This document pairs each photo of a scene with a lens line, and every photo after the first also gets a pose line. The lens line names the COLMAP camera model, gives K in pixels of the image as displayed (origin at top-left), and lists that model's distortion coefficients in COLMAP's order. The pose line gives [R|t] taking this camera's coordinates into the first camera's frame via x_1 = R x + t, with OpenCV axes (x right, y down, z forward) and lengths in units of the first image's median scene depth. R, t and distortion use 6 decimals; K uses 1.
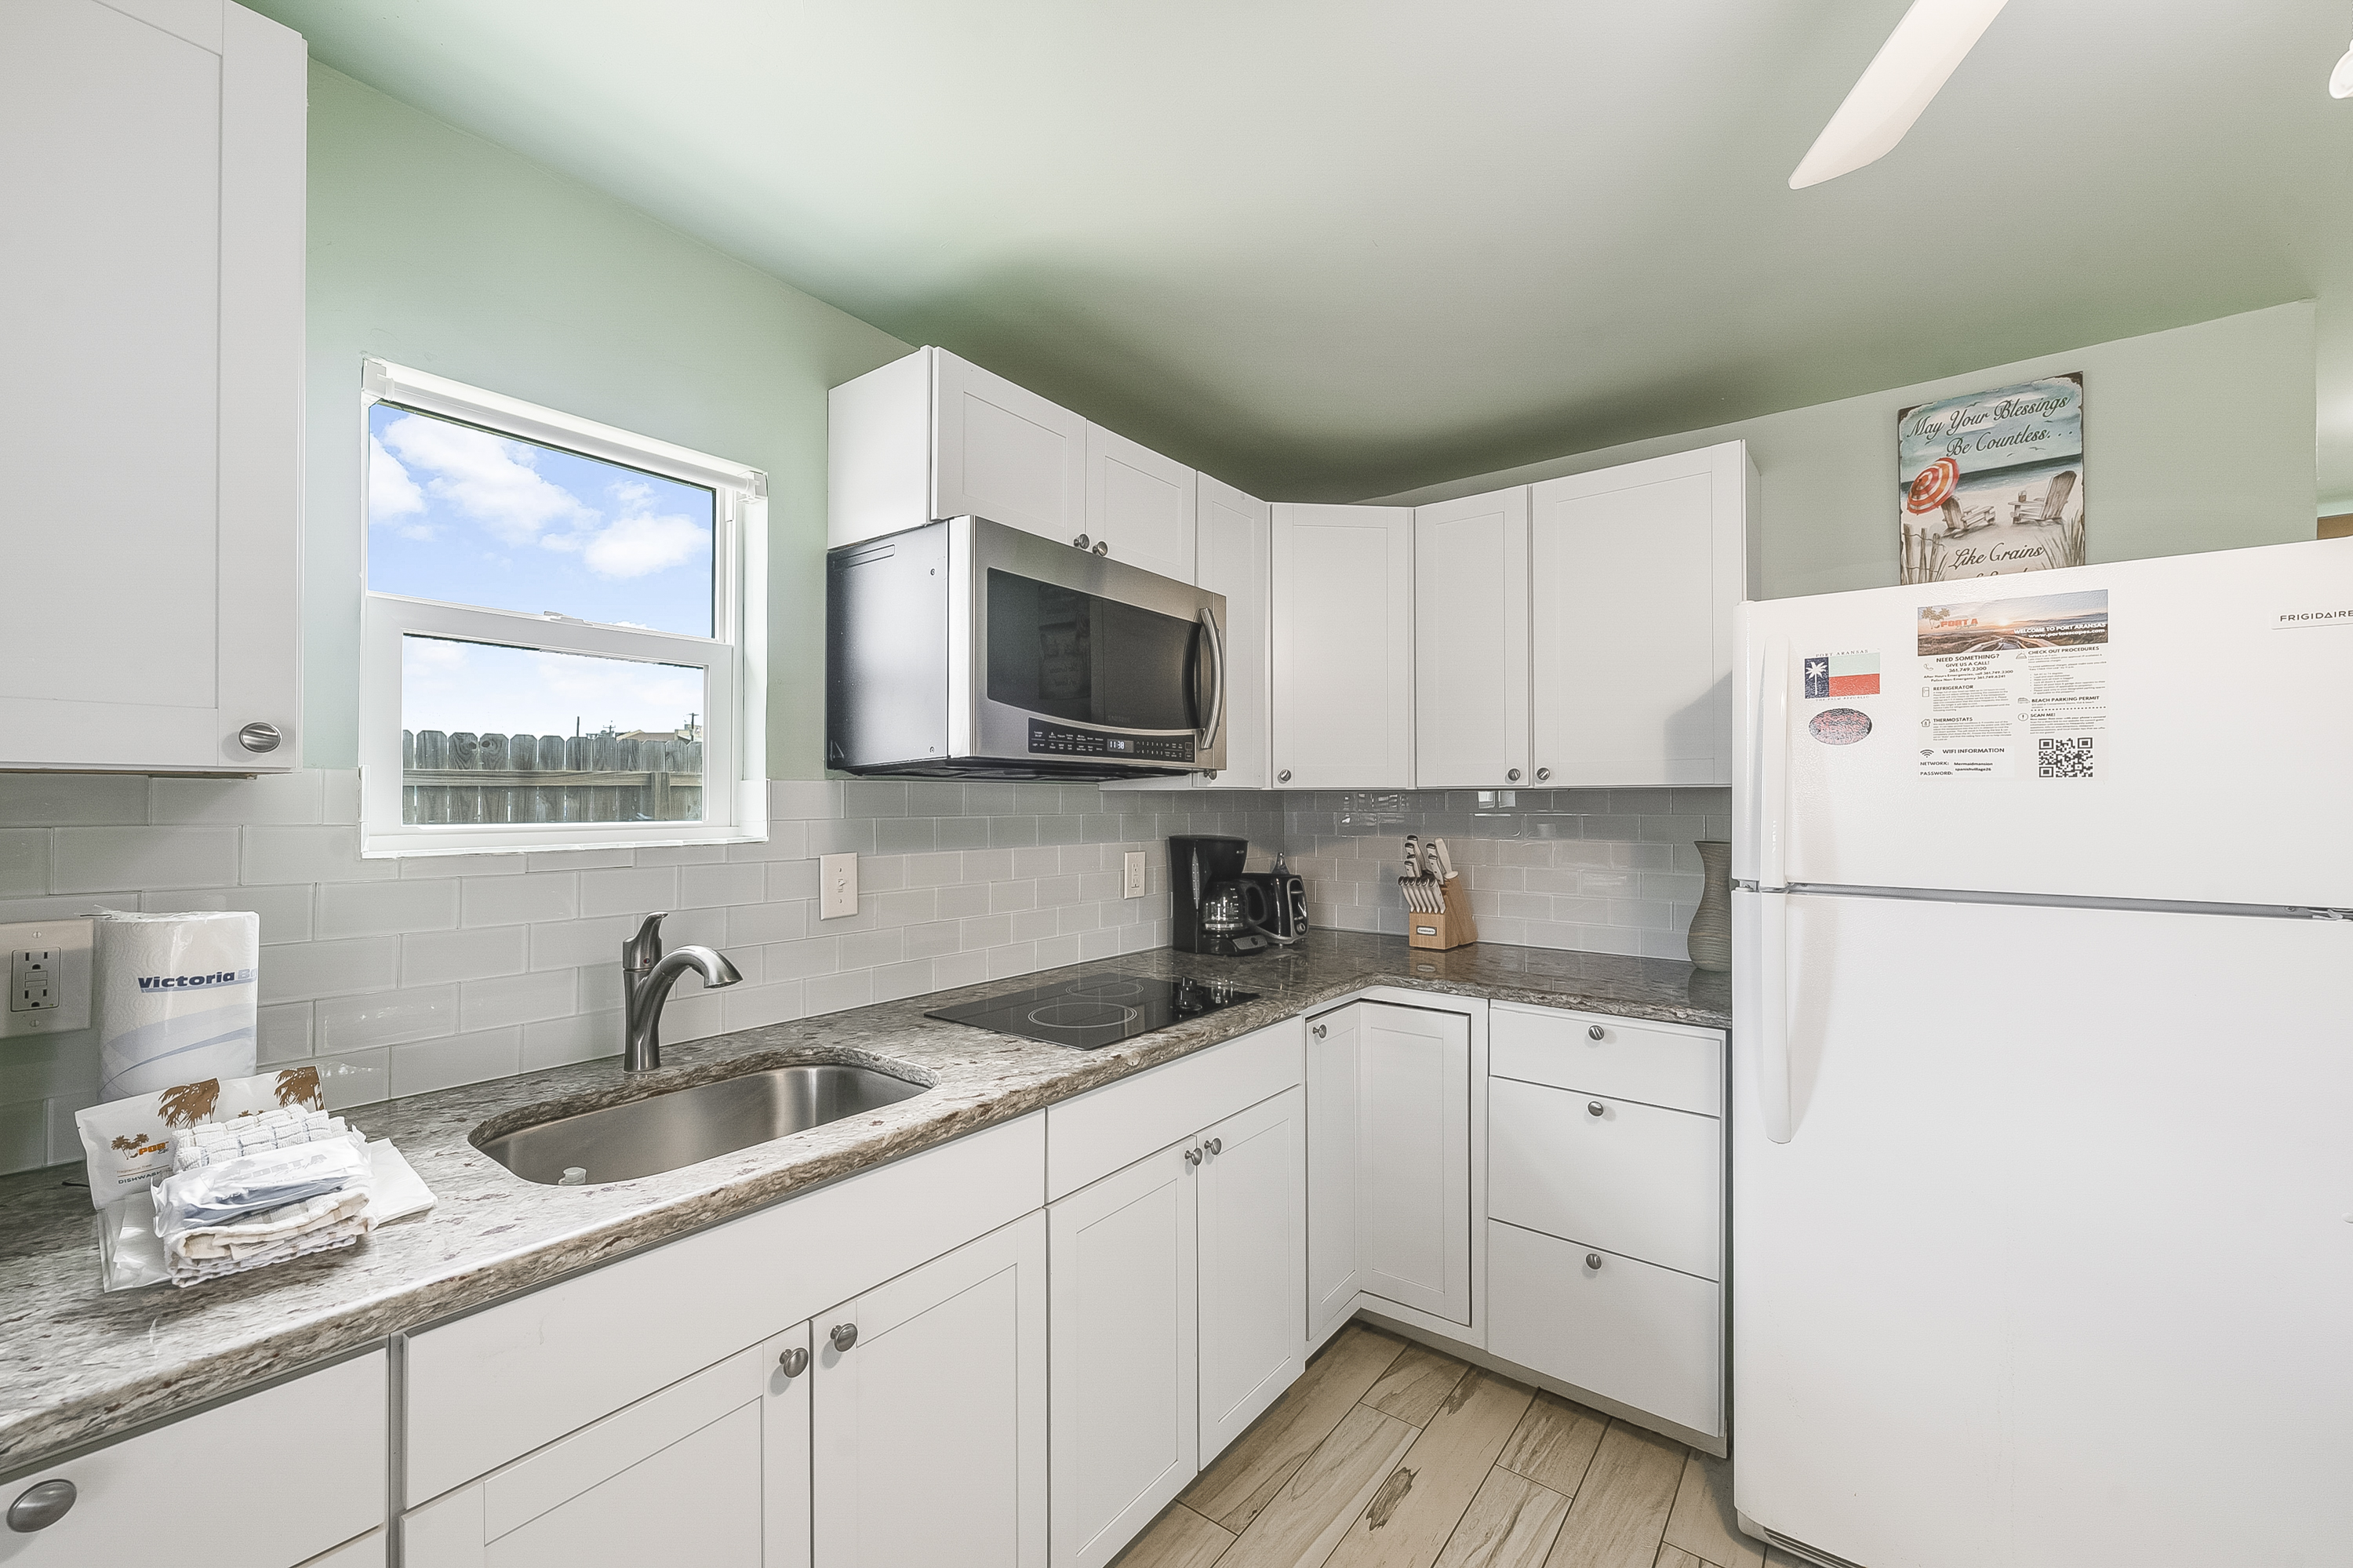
lens RADIAL K [[931.5, 0, 1187.2], [0, 931.5, 794.6], [0, 0, 1]] dist [0.000245, 0.000011]
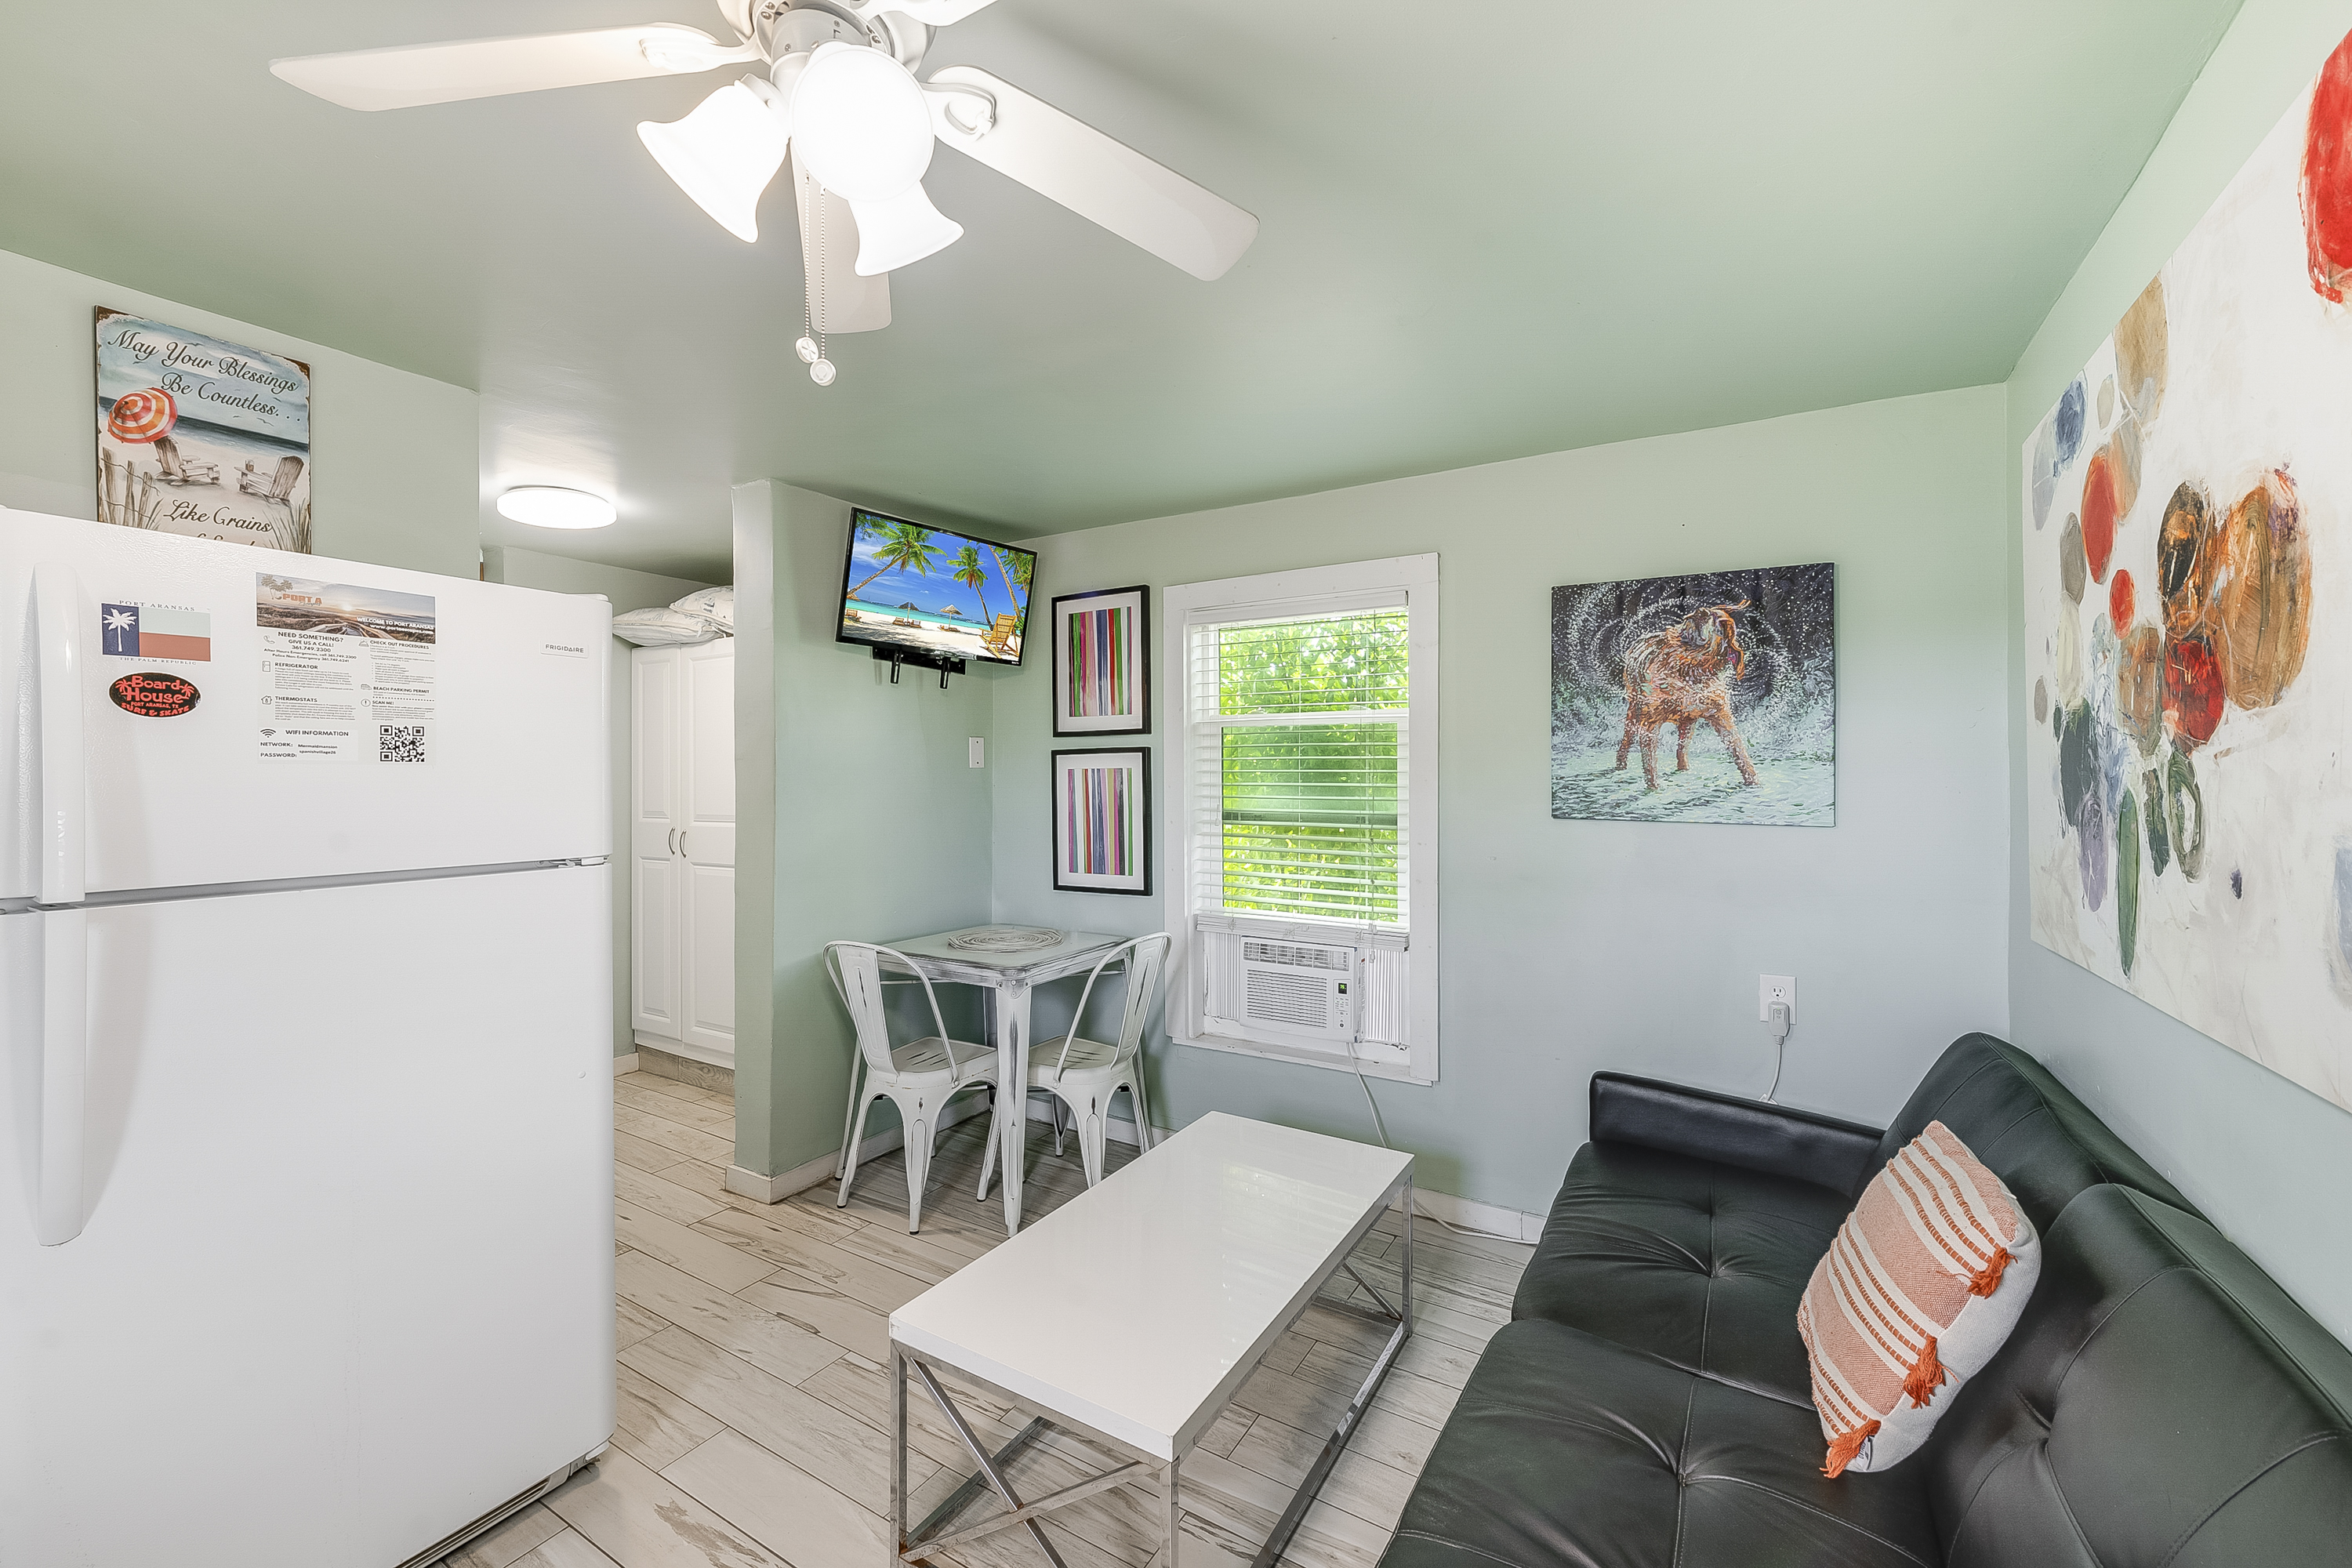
lens RADIAL K [[931.1, 0, 1185.5], [0, 931.1, 775.9], [0, 0, 1]] dist [0.000245, 0.000011]
pose [[-0.109063, -0.001280, 0.994034, -0.167106], [-0.003867, 0.999992, 0.000863, -0.004724], [-0.994027, -0.003749, -0.109067, 0.148574]]
